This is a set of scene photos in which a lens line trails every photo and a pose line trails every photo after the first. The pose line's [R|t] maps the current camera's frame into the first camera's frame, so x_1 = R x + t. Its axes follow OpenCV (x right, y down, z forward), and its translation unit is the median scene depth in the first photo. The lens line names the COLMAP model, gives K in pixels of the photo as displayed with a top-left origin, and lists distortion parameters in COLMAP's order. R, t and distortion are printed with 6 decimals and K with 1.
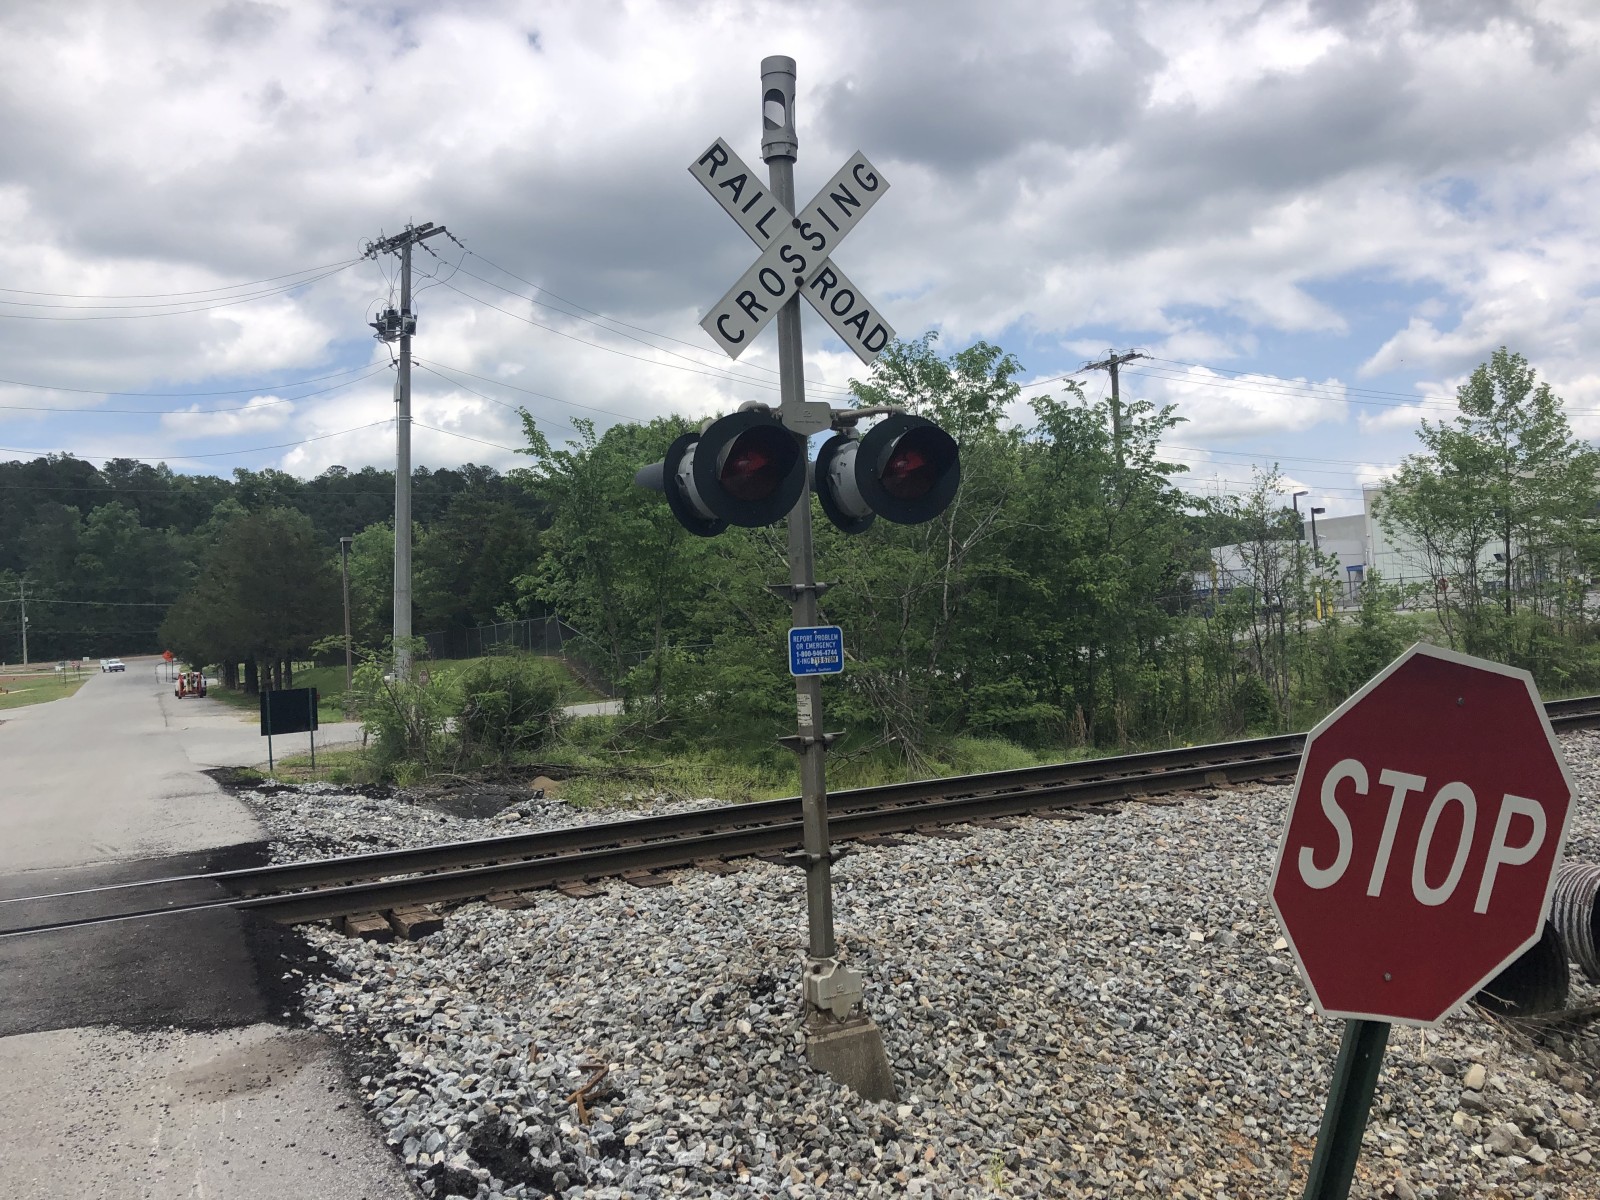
lens RADIAL K [[1315.7, 0, 806.2], [0, 1315.7, 587.8], [0, 0, 1]] dist [0.018346, 0.001993]
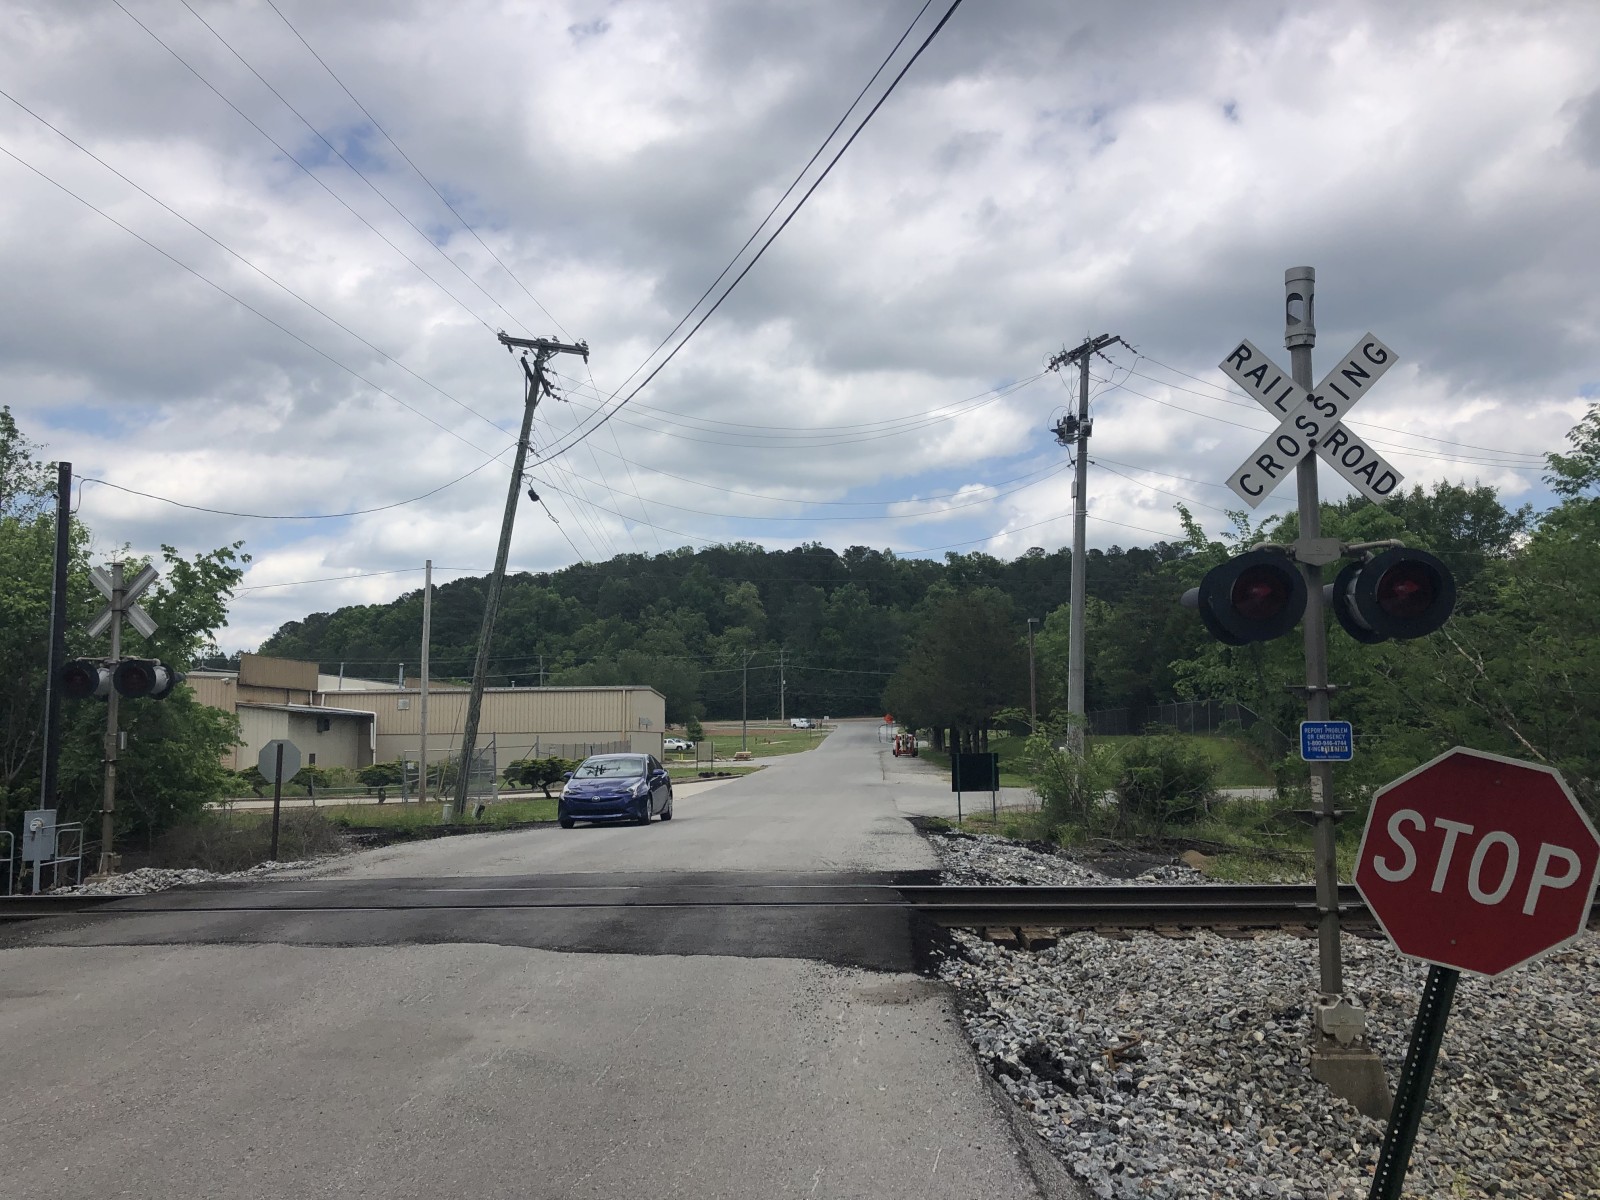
lens RADIAL K [[1295.3, 0, 742.6], [0, 1295.3, 568.2], [0, 0, 1]] dist [0.005280, -0.003129]
pose [[0.844708, -0.014975, -0.535018, 0.183962], [-0.024326, 0.997501, -0.066326, -0.017782], [0.534675, 0.069041, 0.842233, -0.303783]]
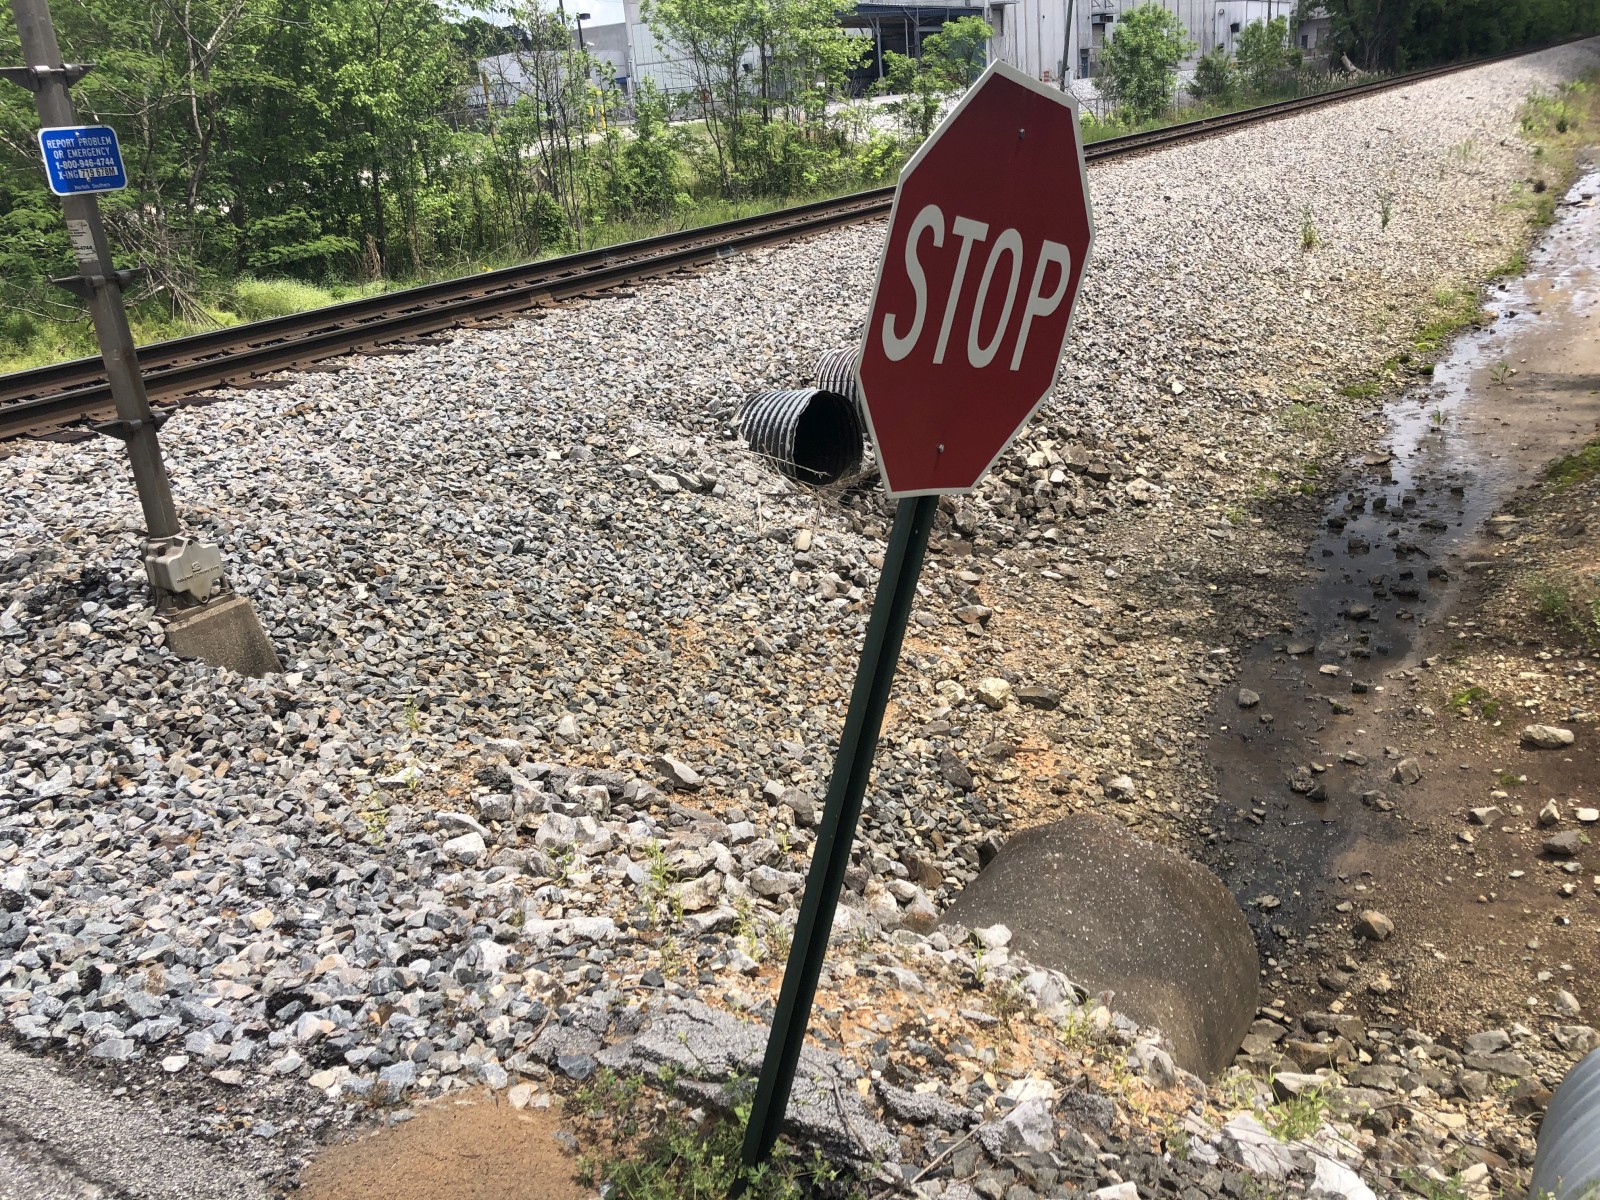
lens RADIAL K [[1312.3, 0, 774.5], [0, 1312.3, 581.5], [0, 0, 1]] dist [0.026925, -0.001714]
pose [[0.872980, -0.180619, 0.453081, -0.033218], [0.017024, 0.939627, 0.341777, 0.020455], [-0.487458, -0.290651, 0.823351, 0.085953]]
